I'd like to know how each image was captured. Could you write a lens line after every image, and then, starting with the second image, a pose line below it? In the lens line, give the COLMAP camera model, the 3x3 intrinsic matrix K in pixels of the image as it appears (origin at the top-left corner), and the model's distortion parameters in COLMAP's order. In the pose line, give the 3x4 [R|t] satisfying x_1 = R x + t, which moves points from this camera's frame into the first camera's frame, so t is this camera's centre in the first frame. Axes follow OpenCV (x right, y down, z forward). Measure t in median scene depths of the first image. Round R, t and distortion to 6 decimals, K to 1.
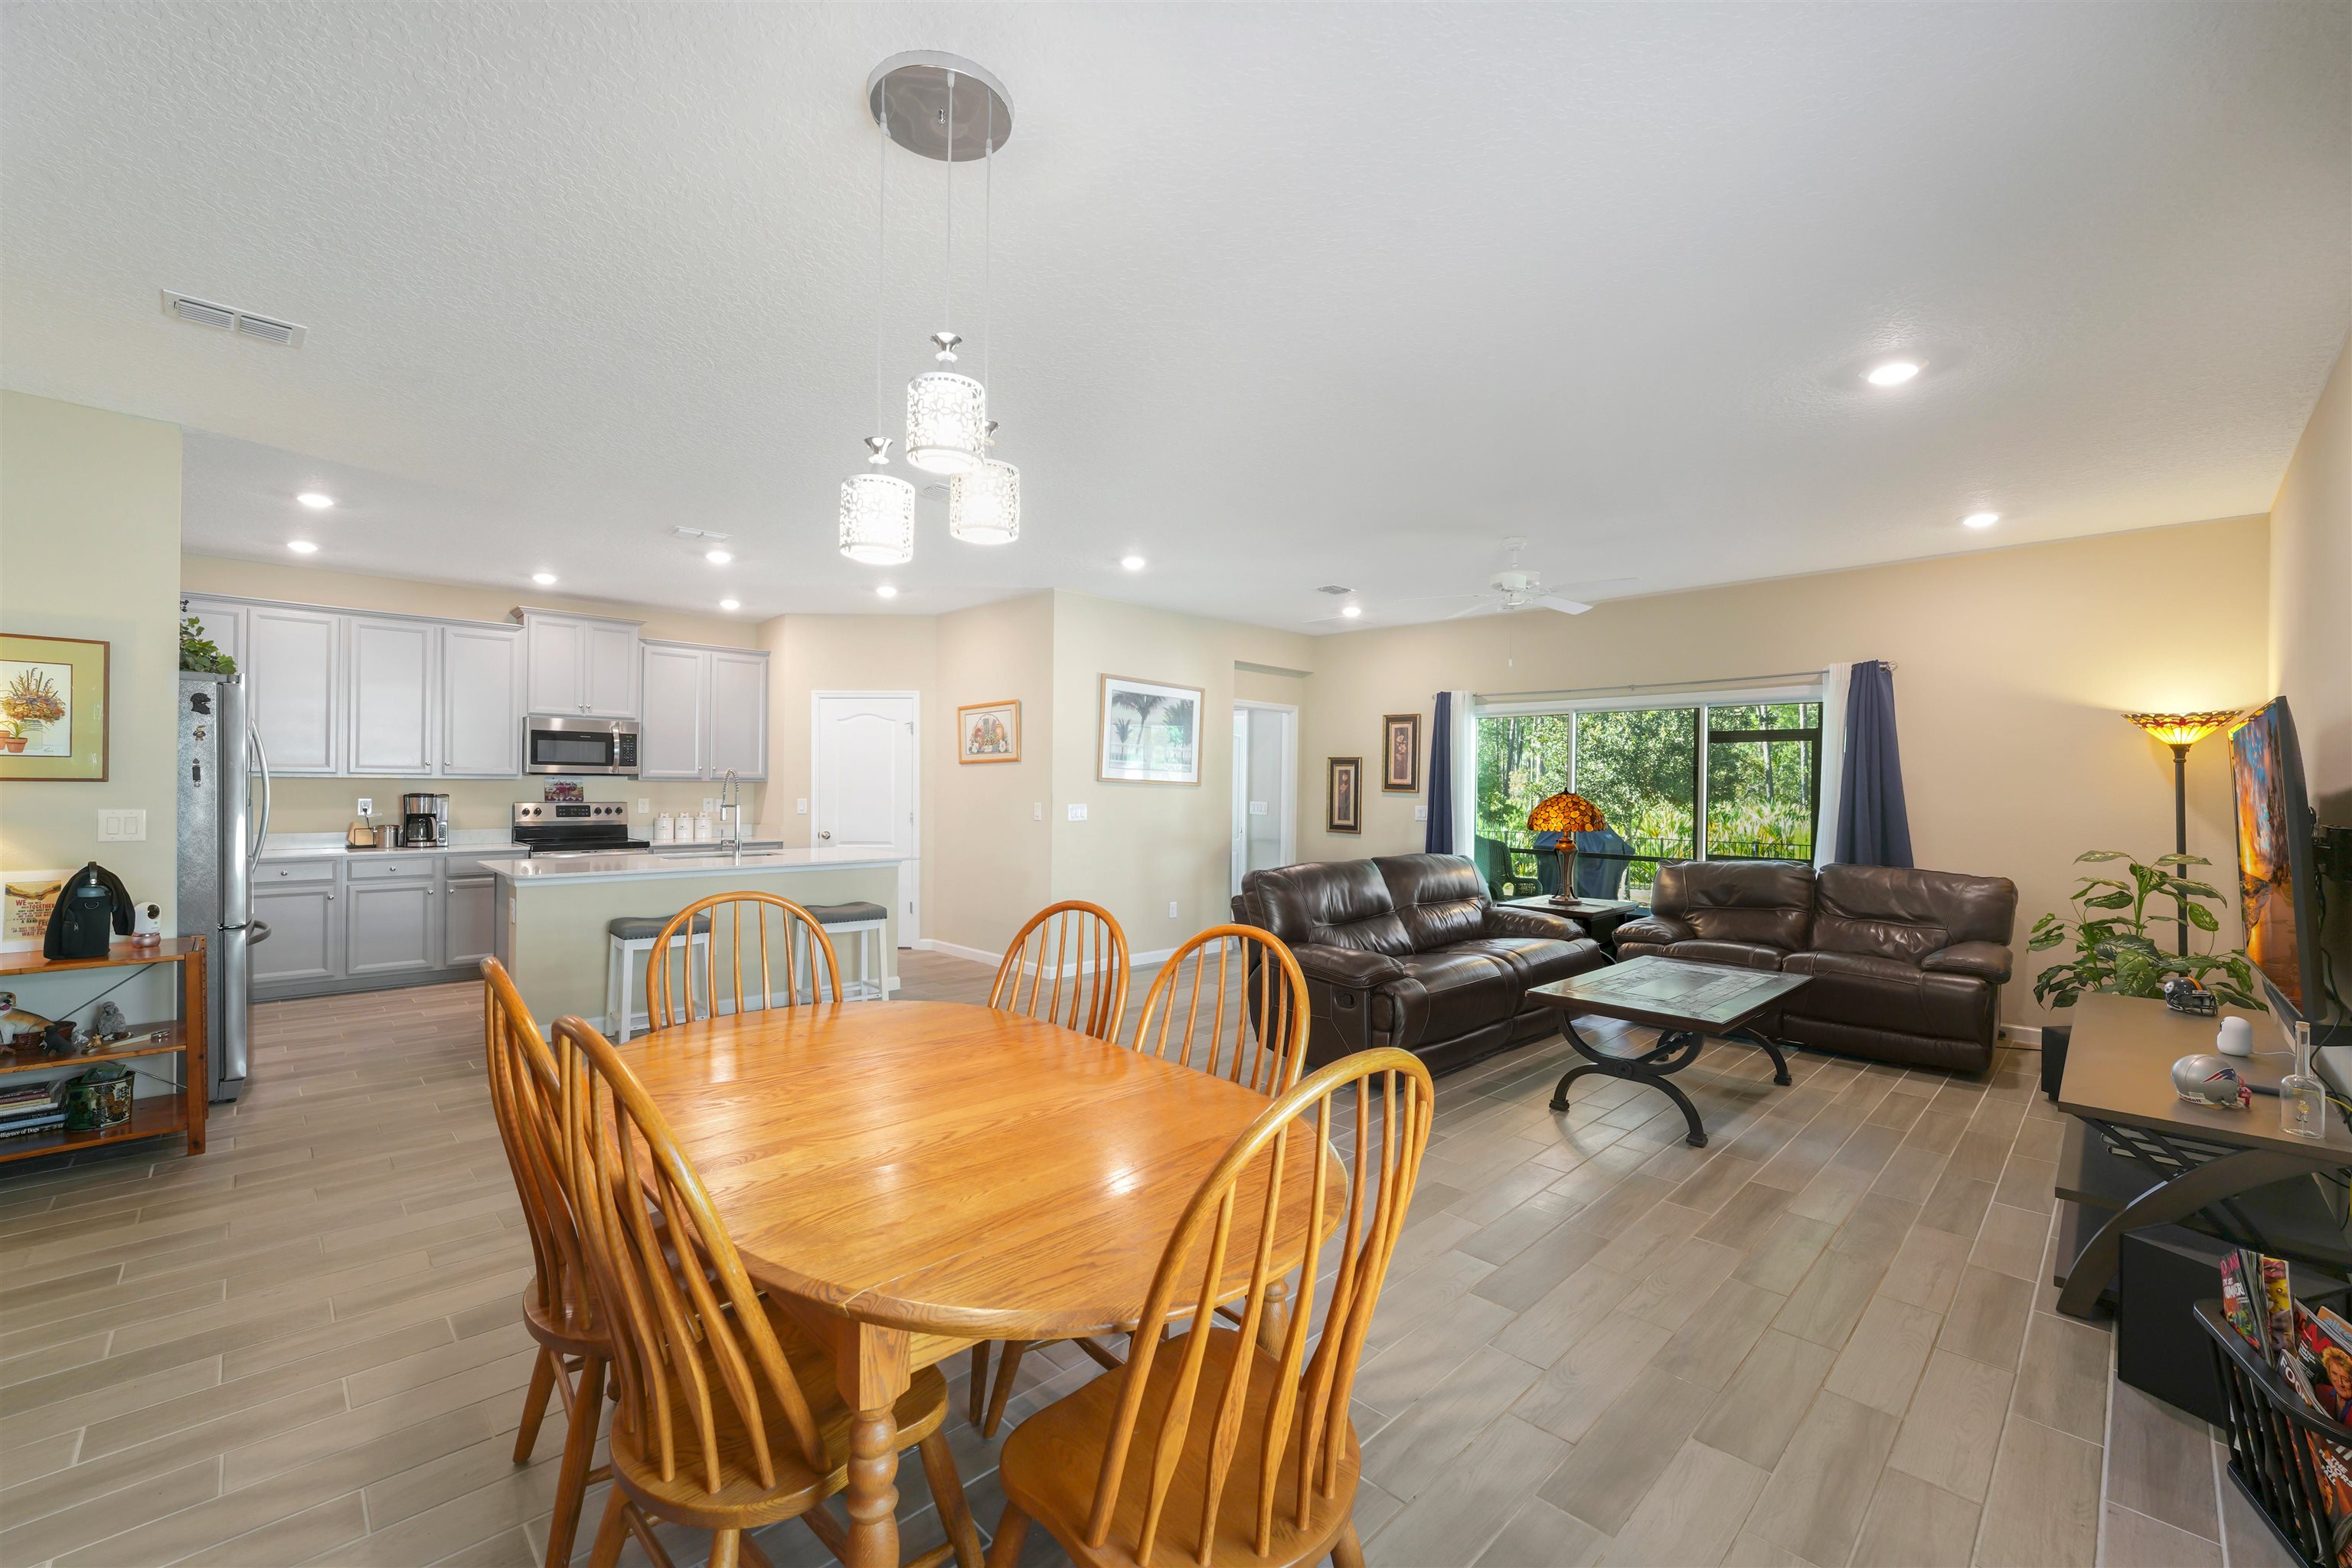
lens RADIAL K [[948.7, 0, 1172.1], [0, 948.7, 783.2], [0, 0, 1]] dist [-0.020153, 0.007040]
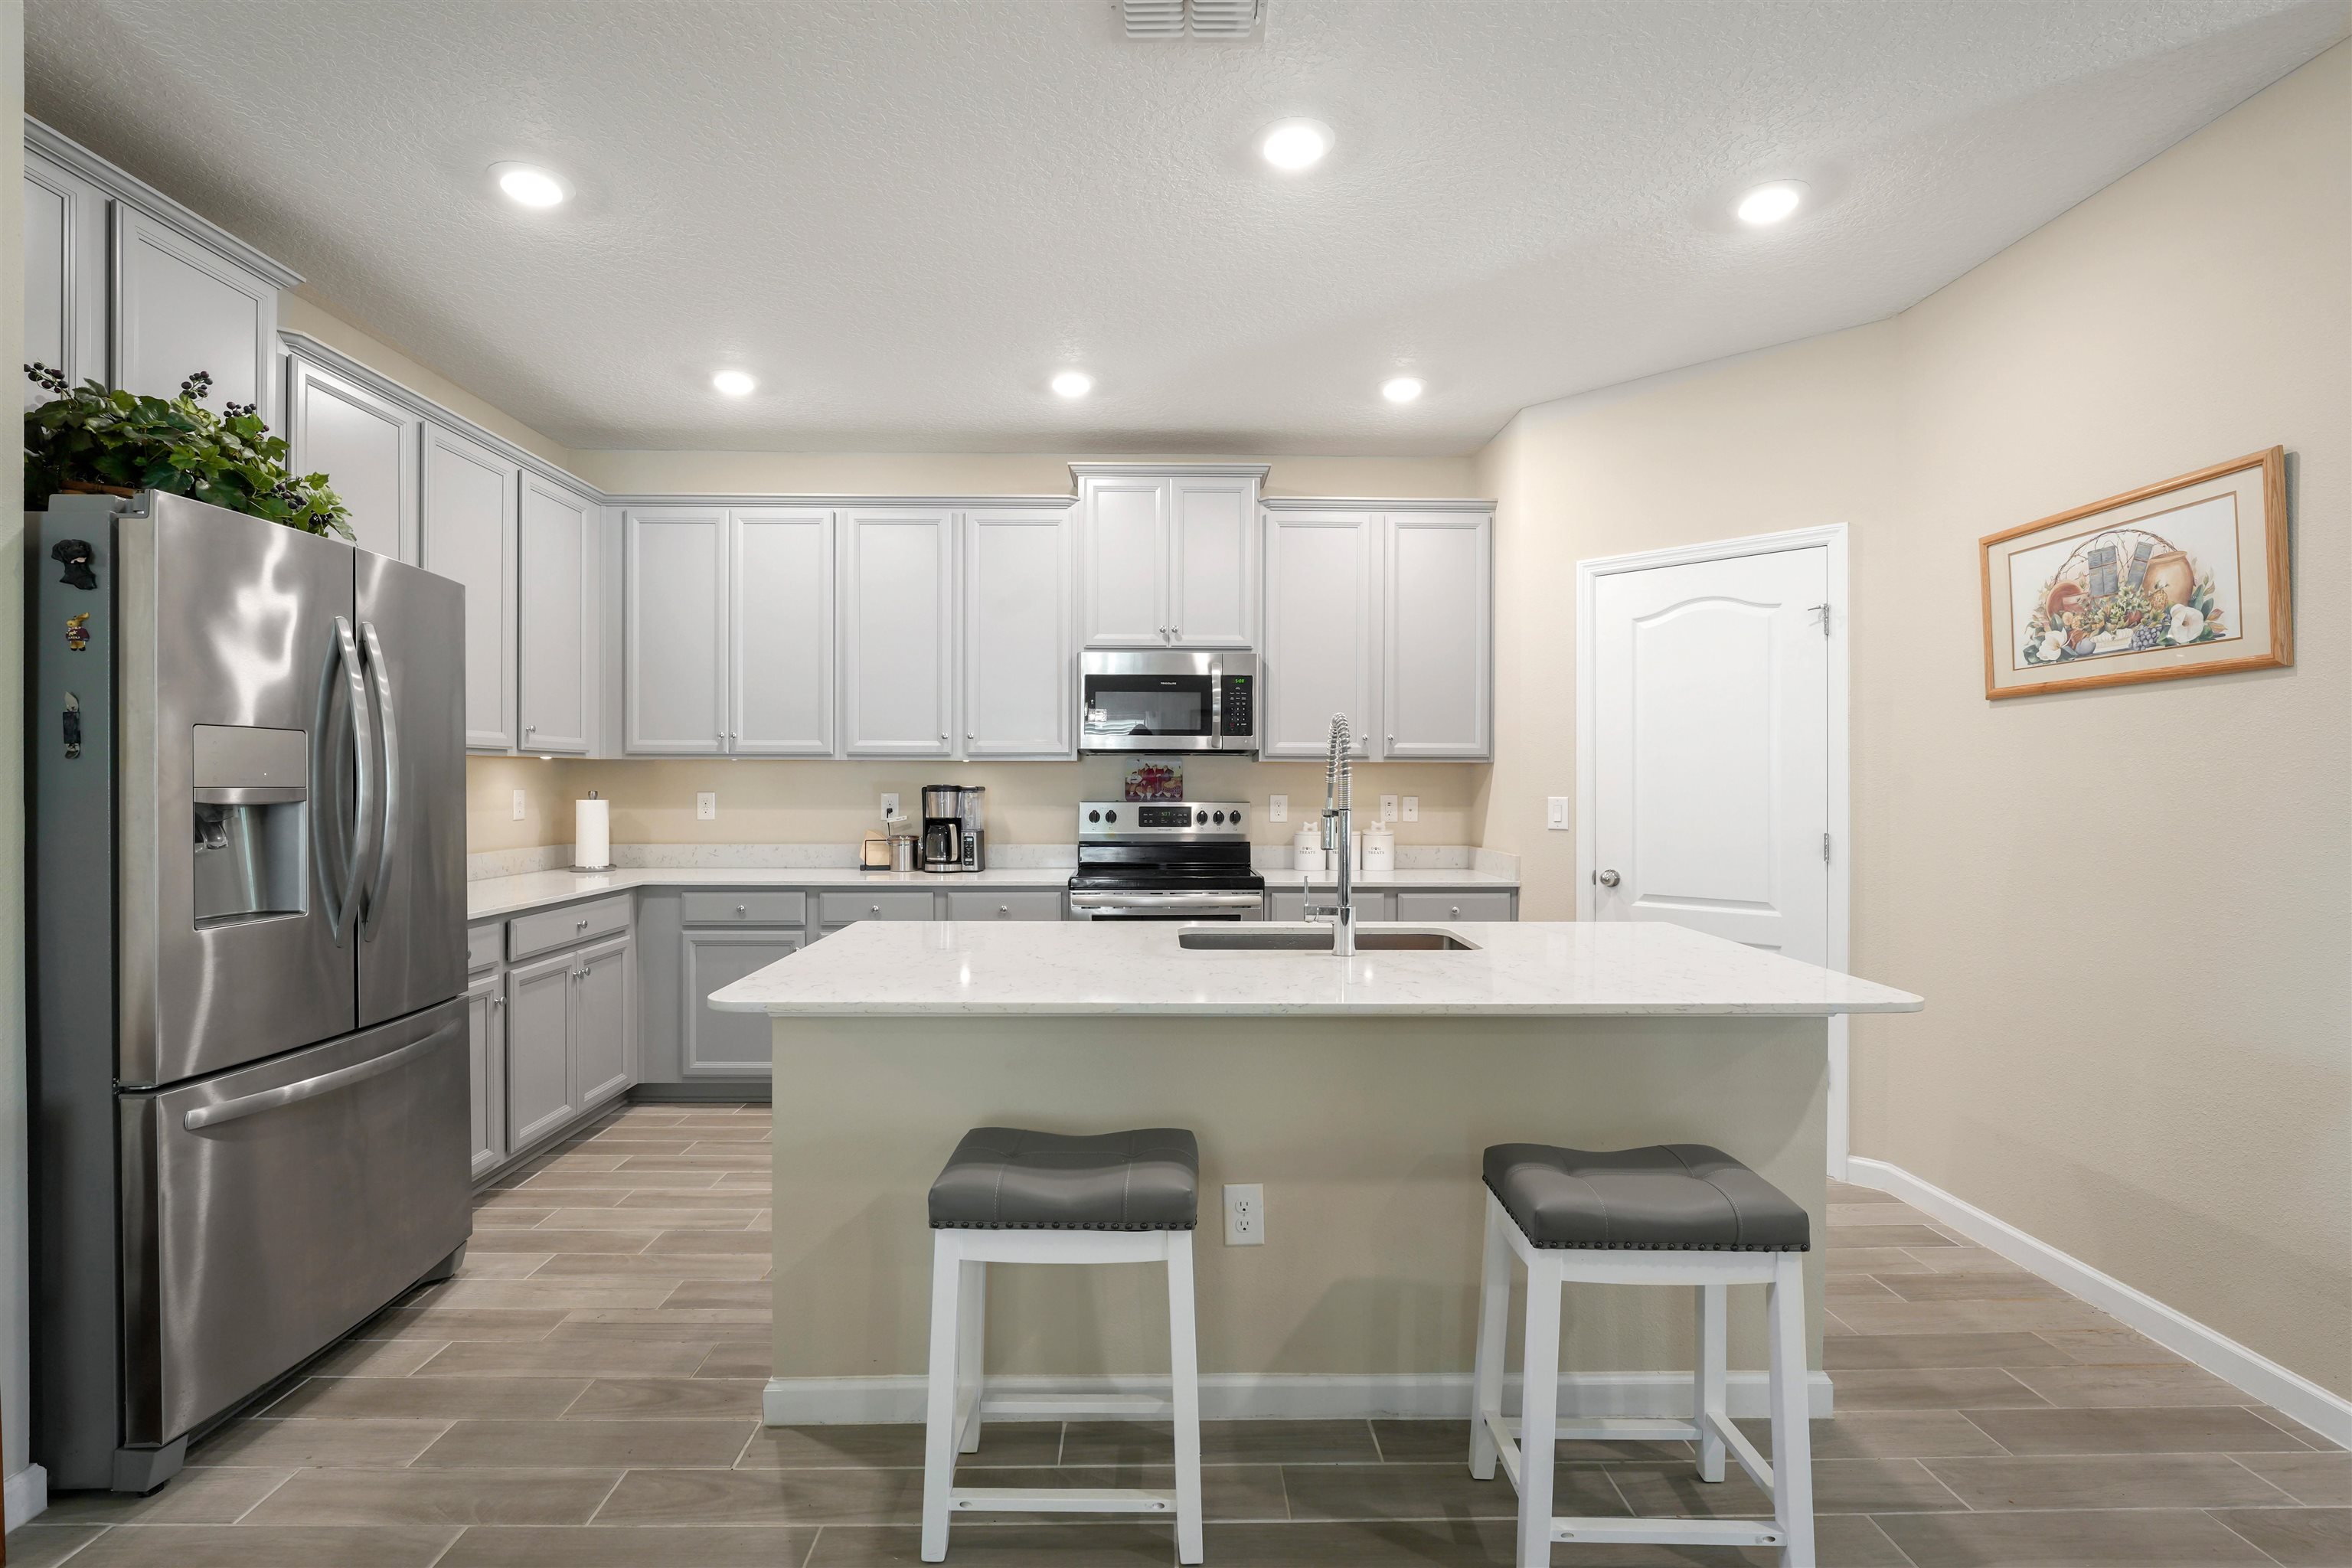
lens RADIAL K [[1091.8, 0, 1176.0], [0, 1091.8, 784.0], [0, 0, 1]] dist [-0.005528, -0.000743]
pose [[0.728507, -0.004204, -0.685025, -0.183987], [0.005595, 0.999984, -0.000188, 0.010383], [0.685016, -0.003696, 0.728519, 0.550297]]
